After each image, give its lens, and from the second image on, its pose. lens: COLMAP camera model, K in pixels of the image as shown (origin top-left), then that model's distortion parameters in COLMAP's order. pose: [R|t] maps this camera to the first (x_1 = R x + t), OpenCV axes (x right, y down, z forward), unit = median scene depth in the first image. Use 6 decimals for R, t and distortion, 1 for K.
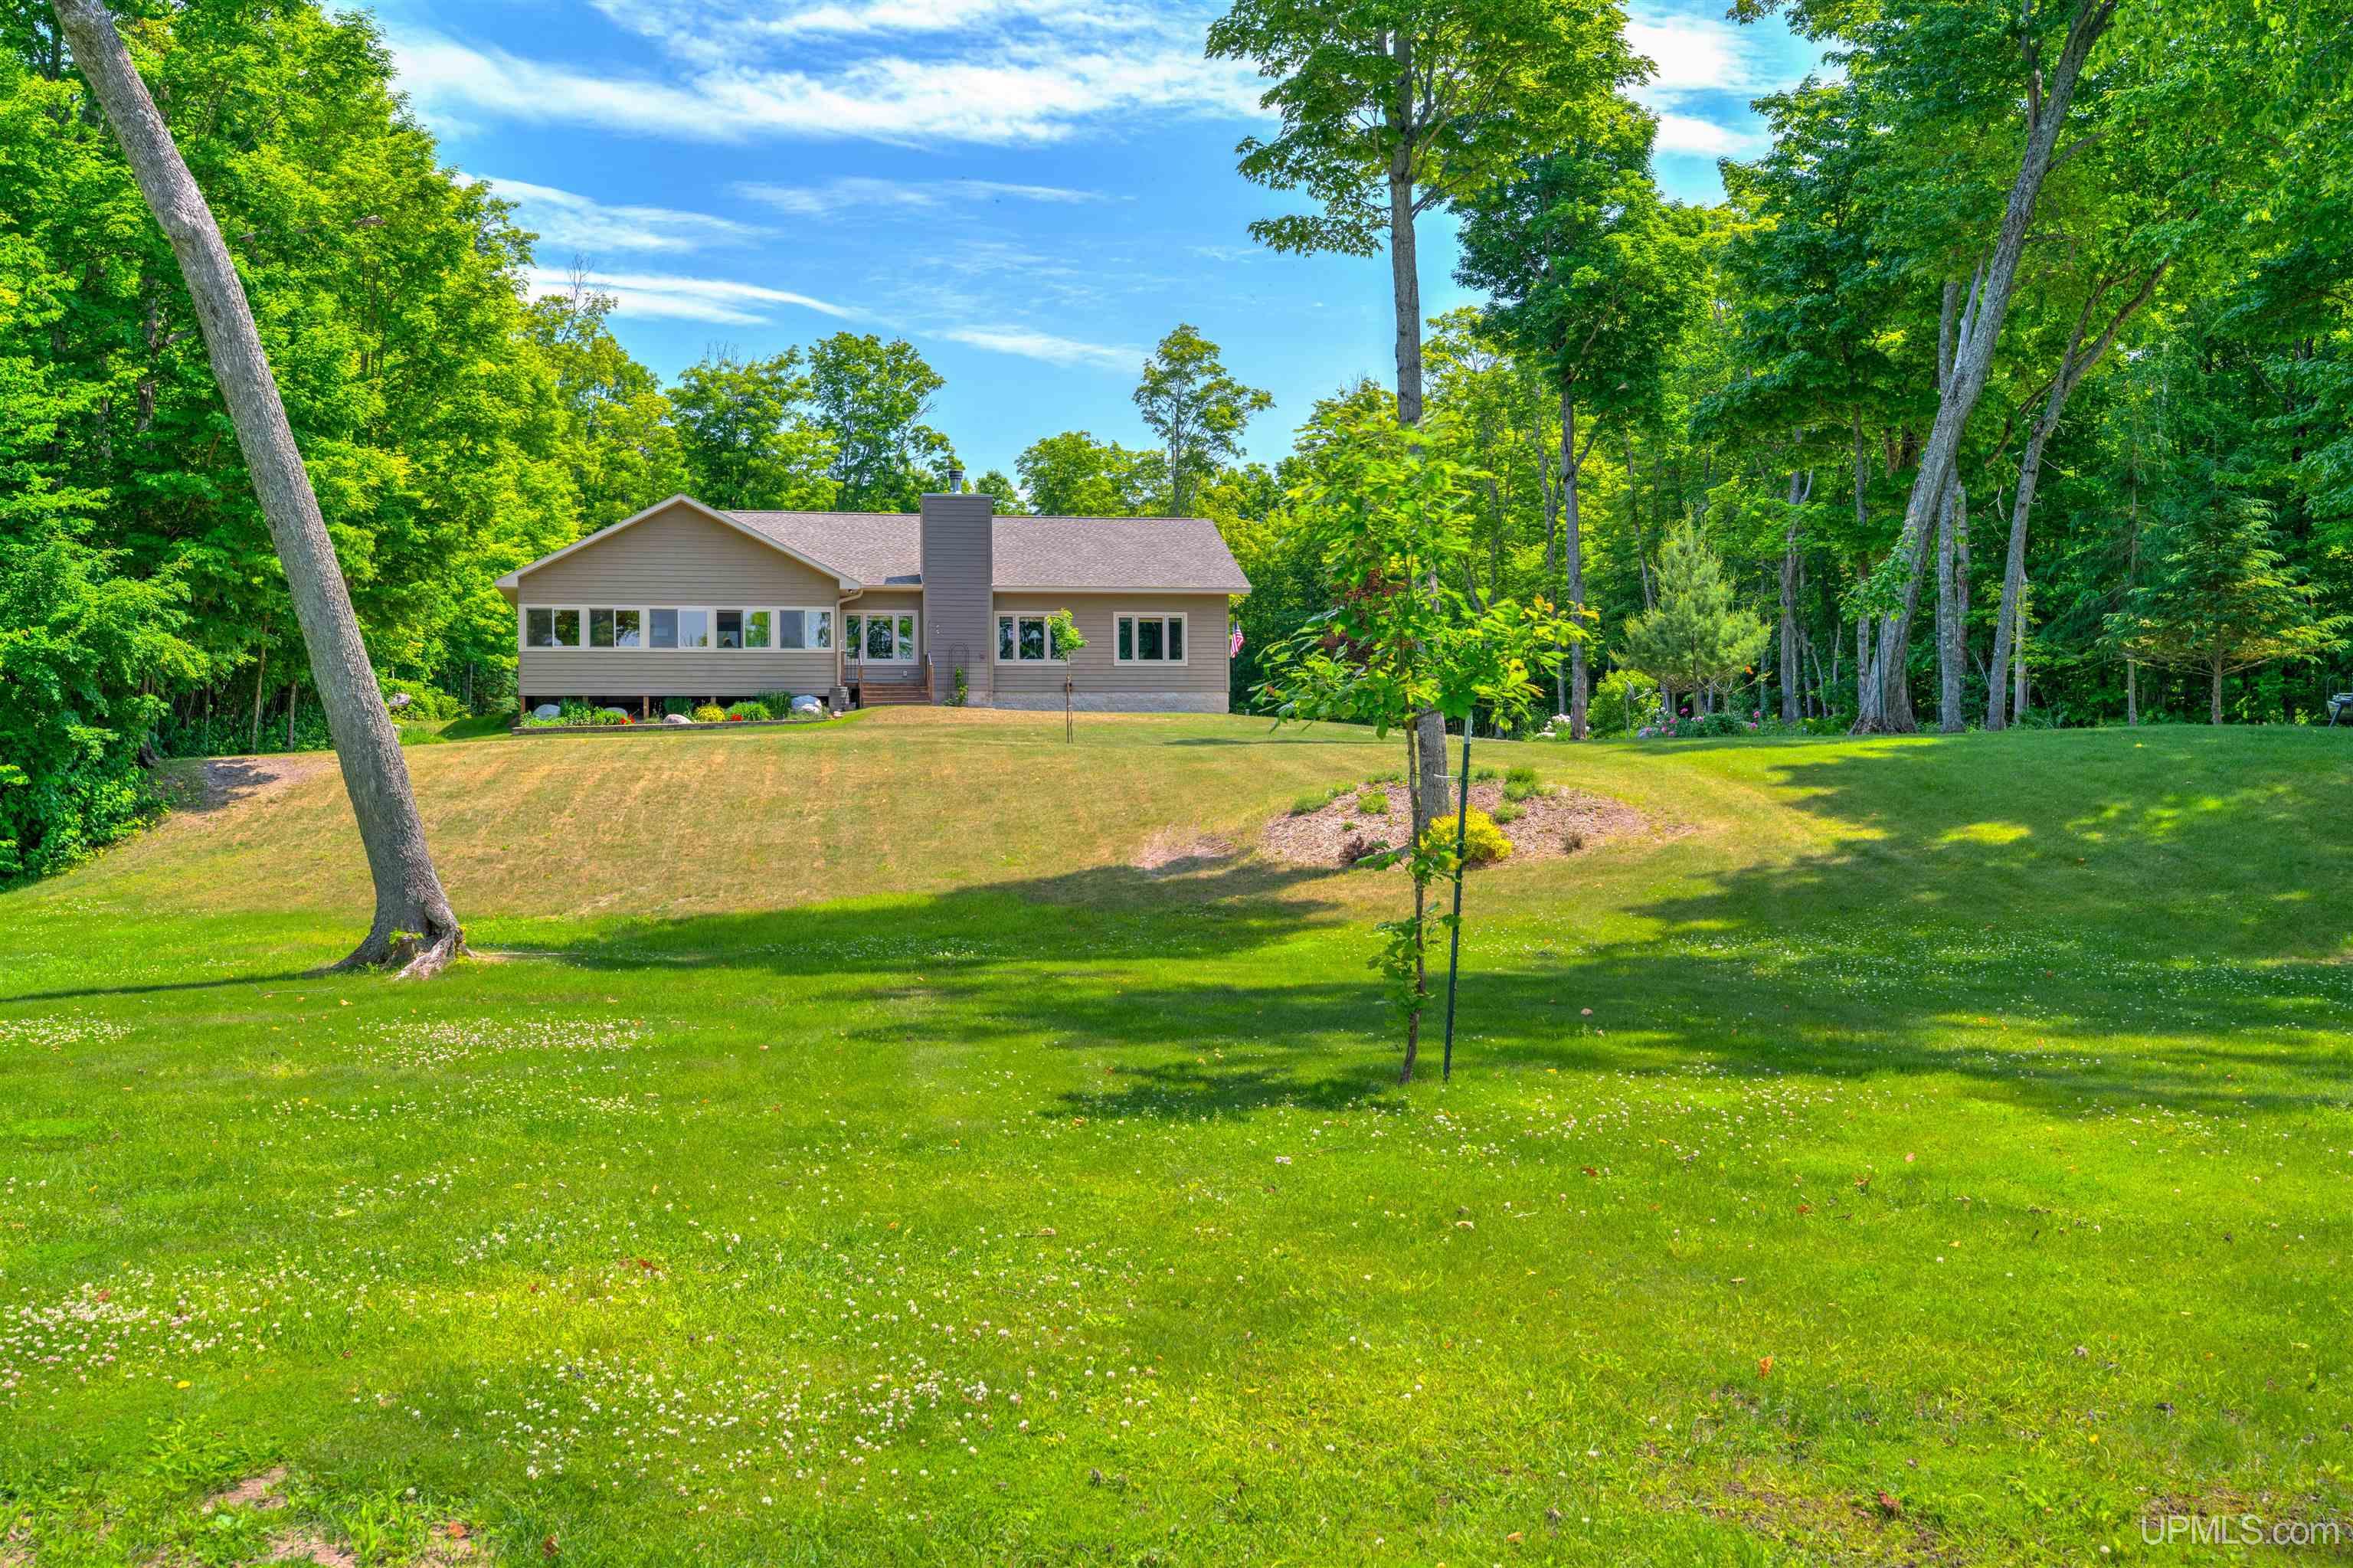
lens RADIAL K [[2347.3, 0, 1176.5], [0, 2347.3, 784.0], [0, 0, 1]] dist [-0.009214, -0.004182]
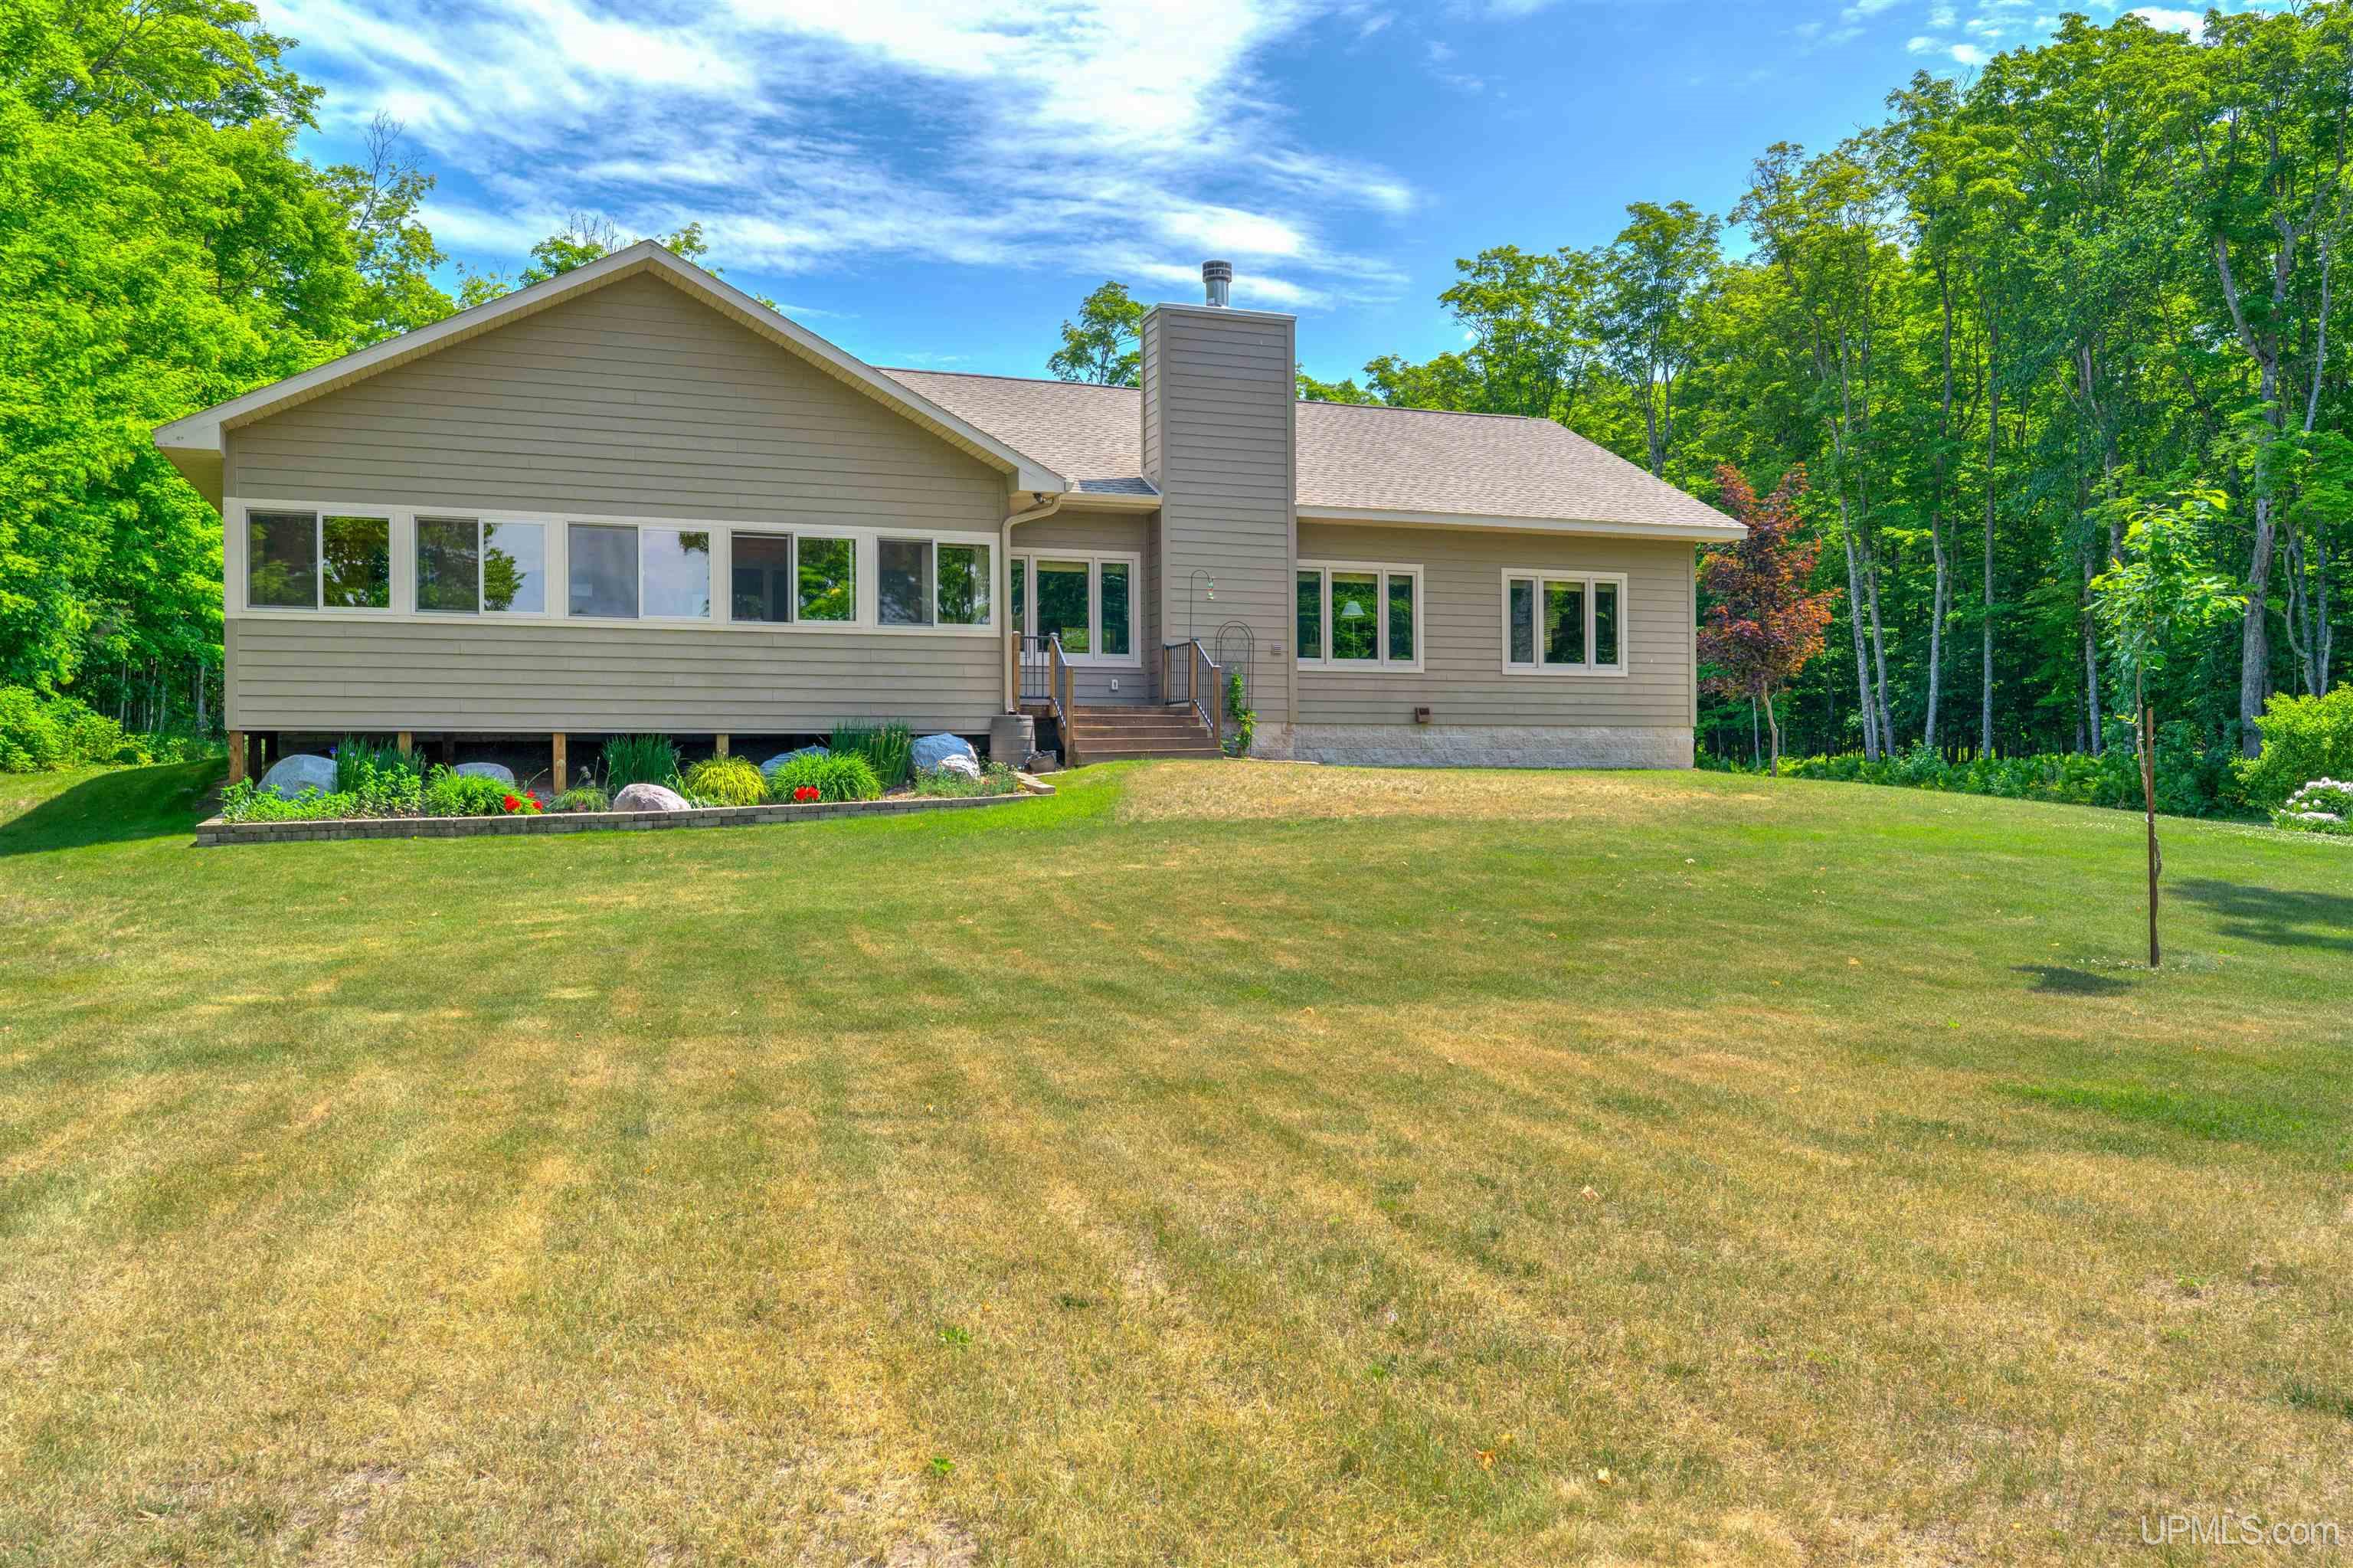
lens RADIAL K [[1852.9, 0, 1176.5], [0, 1852.9, 784.0], [0, 0, 1]] dist [0.003967, 0.000766]
pose [[0.987645, 0.004309, 0.156651, -0.162361], [-0.005891, 0.999936, 0.009634, -0.030888], [-0.156599, -0.010438, 0.987607, 0.630958]]
